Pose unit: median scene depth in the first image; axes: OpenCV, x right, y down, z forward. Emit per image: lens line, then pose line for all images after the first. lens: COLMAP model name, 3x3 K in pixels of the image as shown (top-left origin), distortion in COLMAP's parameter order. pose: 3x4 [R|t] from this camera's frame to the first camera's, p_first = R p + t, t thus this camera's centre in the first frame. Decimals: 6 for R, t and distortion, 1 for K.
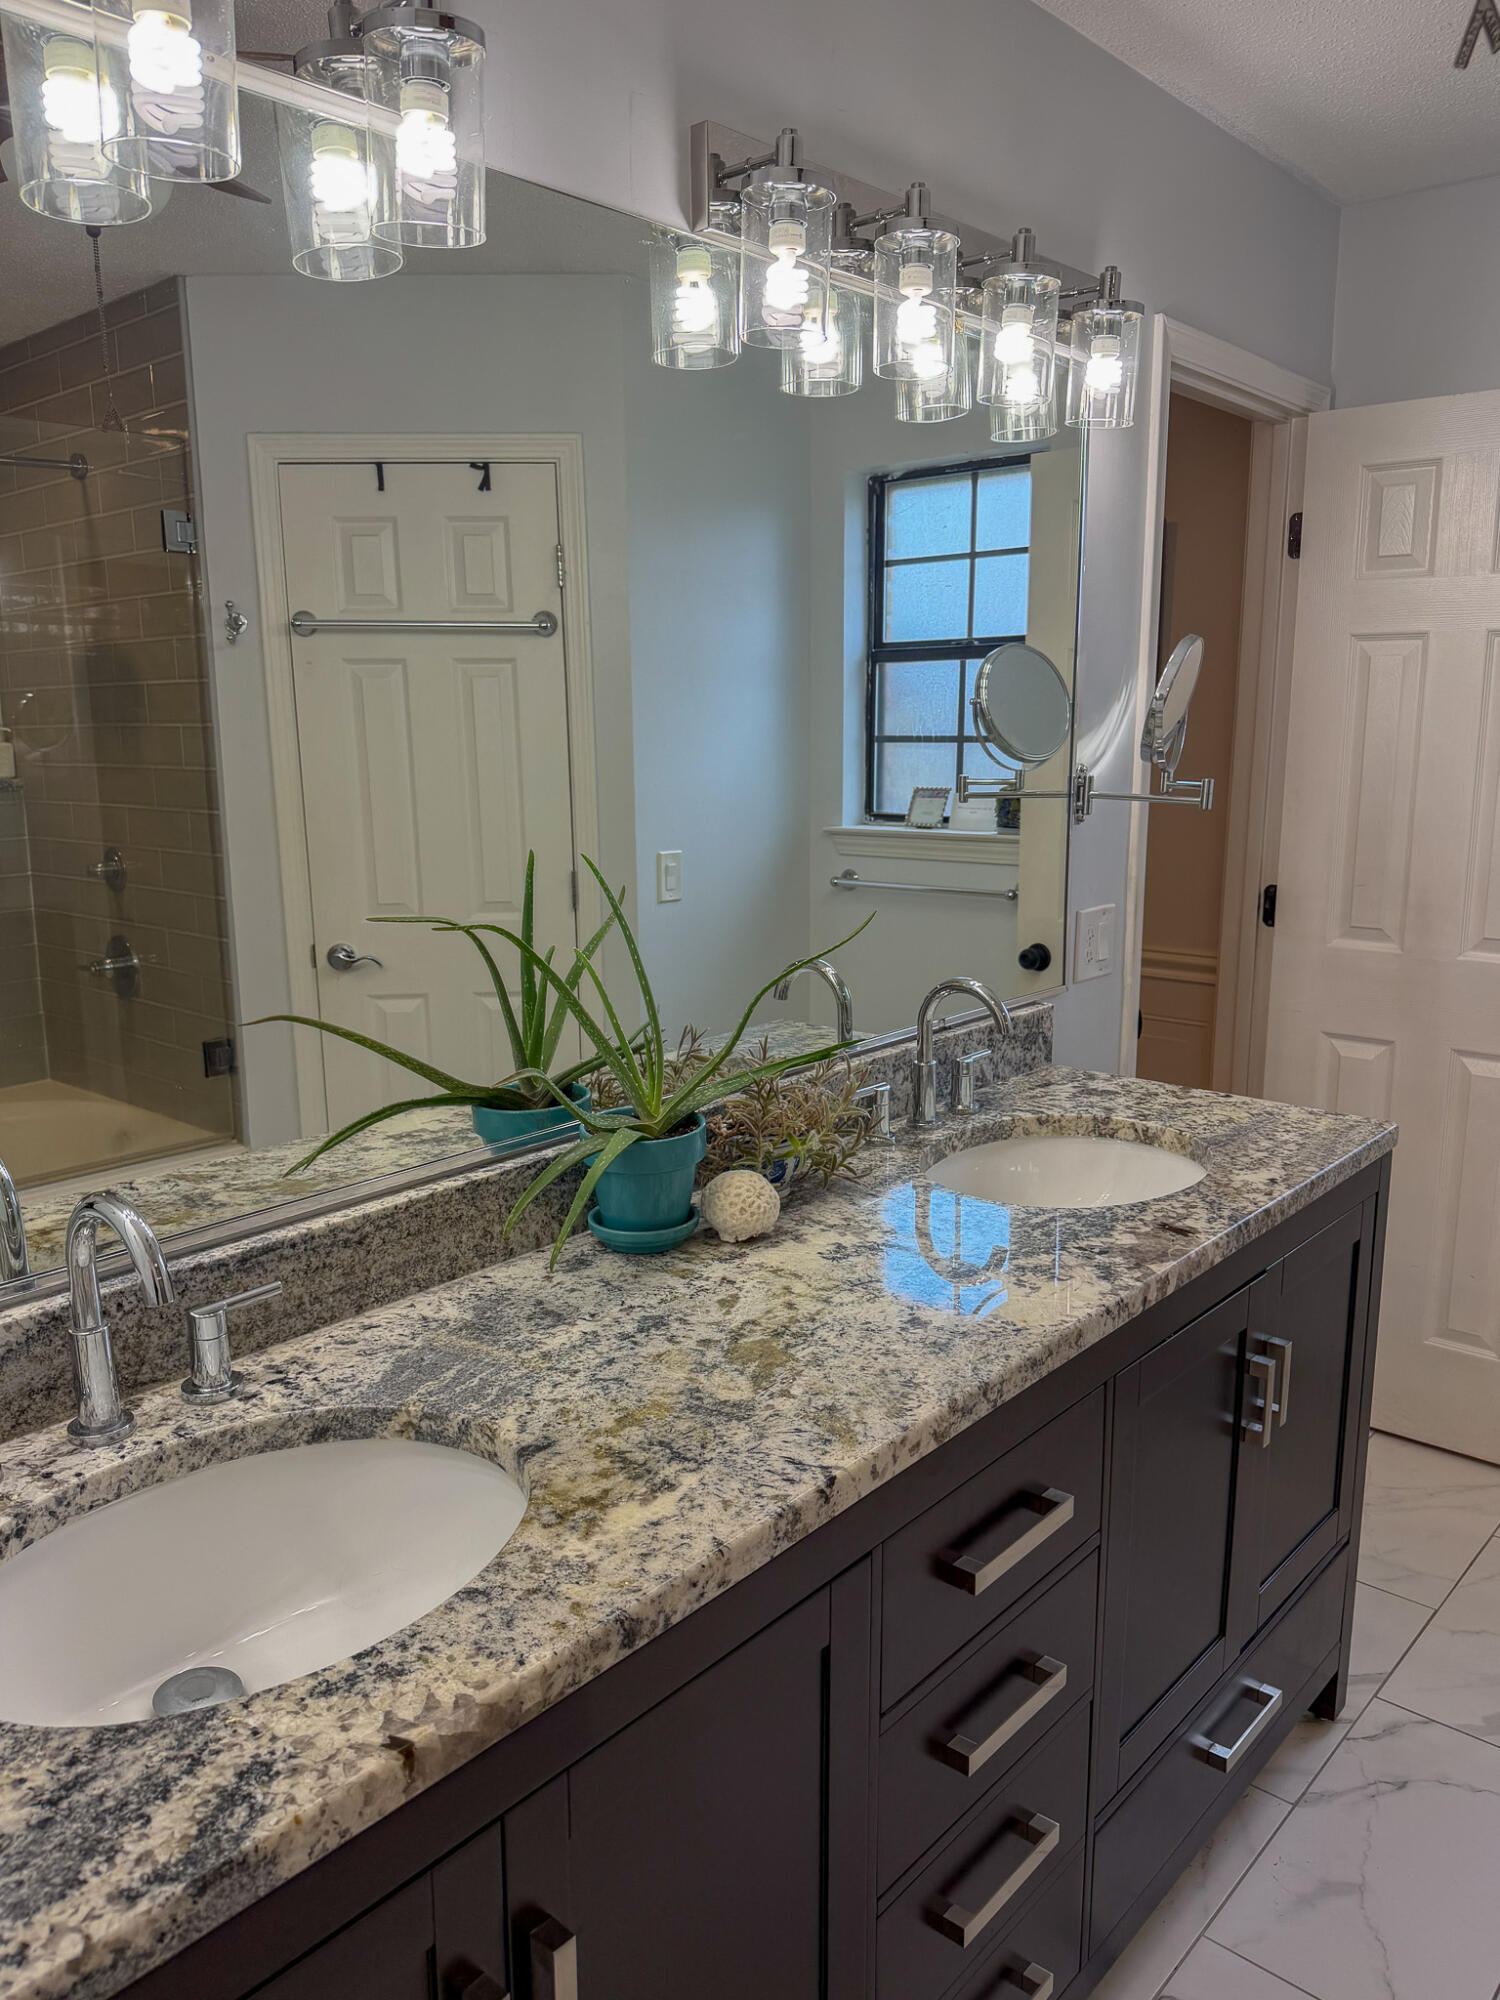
lens RADIAL K [[1447.0, 0, 750.0], [0, 1447.0, 1000.0], [0, 0, 1]] dist [0.115788, -0.226823]
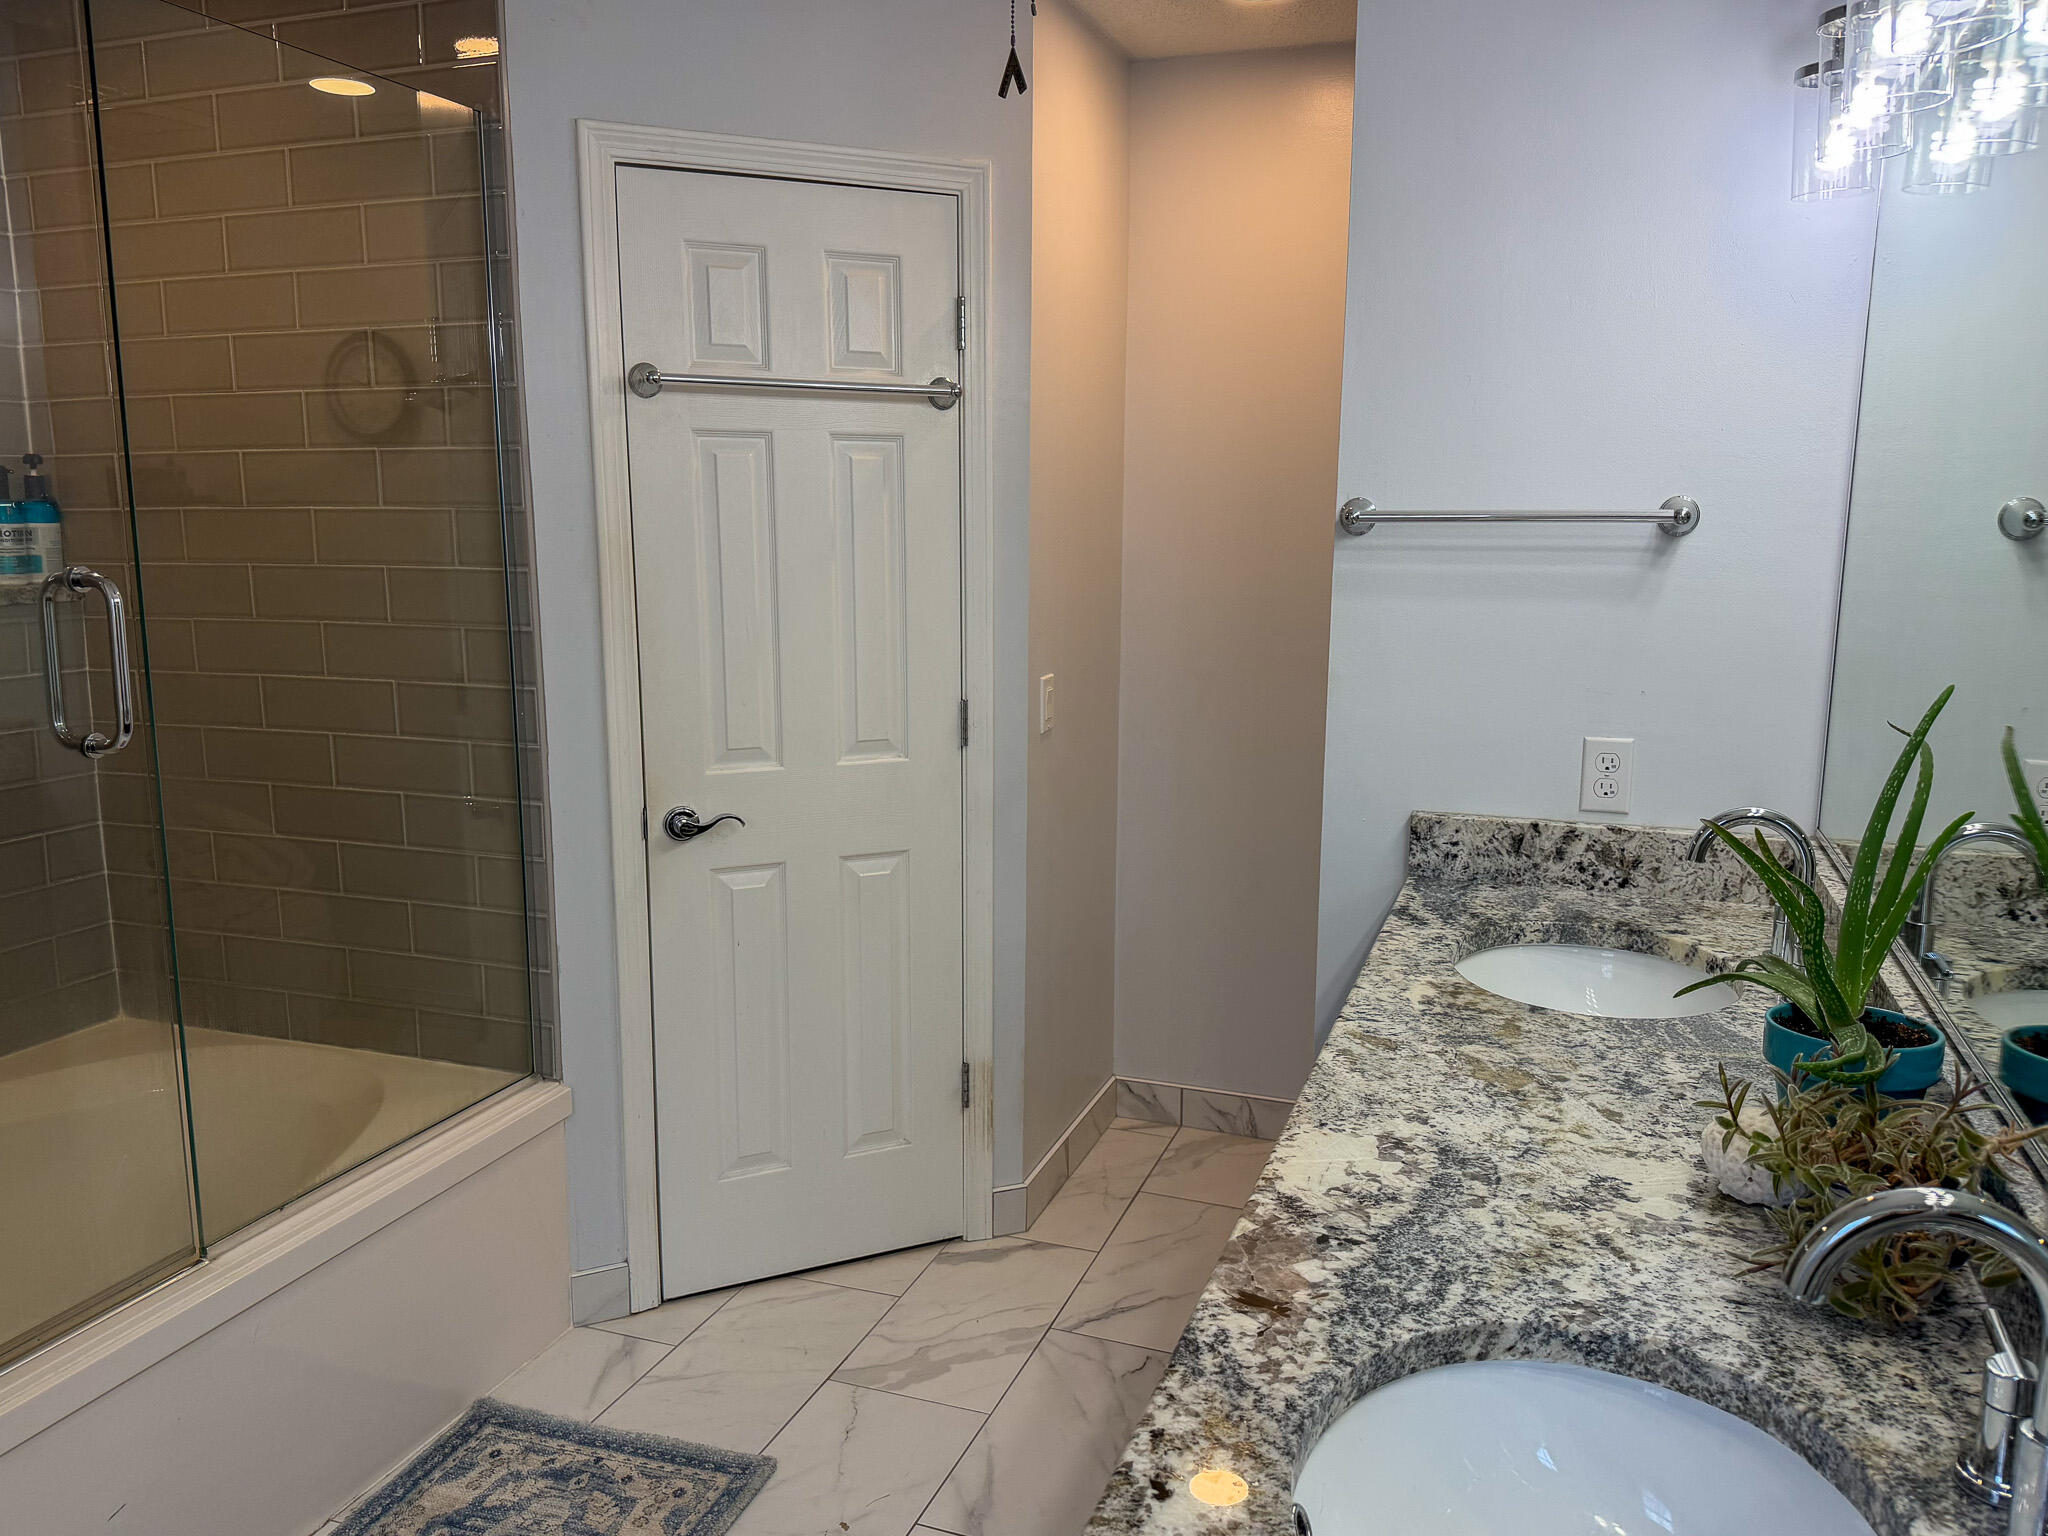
lens RADIAL K [[1481.7, 0, 1024.0], [0, 1481.7, 768.0], [0, 0, 1]] dist [0.115788, -0.226823]
pose [[-0.929124, 0.073273, -0.362437, 0.719819], [-0.063074, 0.934399, 0.350600, -0.346218], [0.364350, 0.348611, -0.863550, 1.703855]]
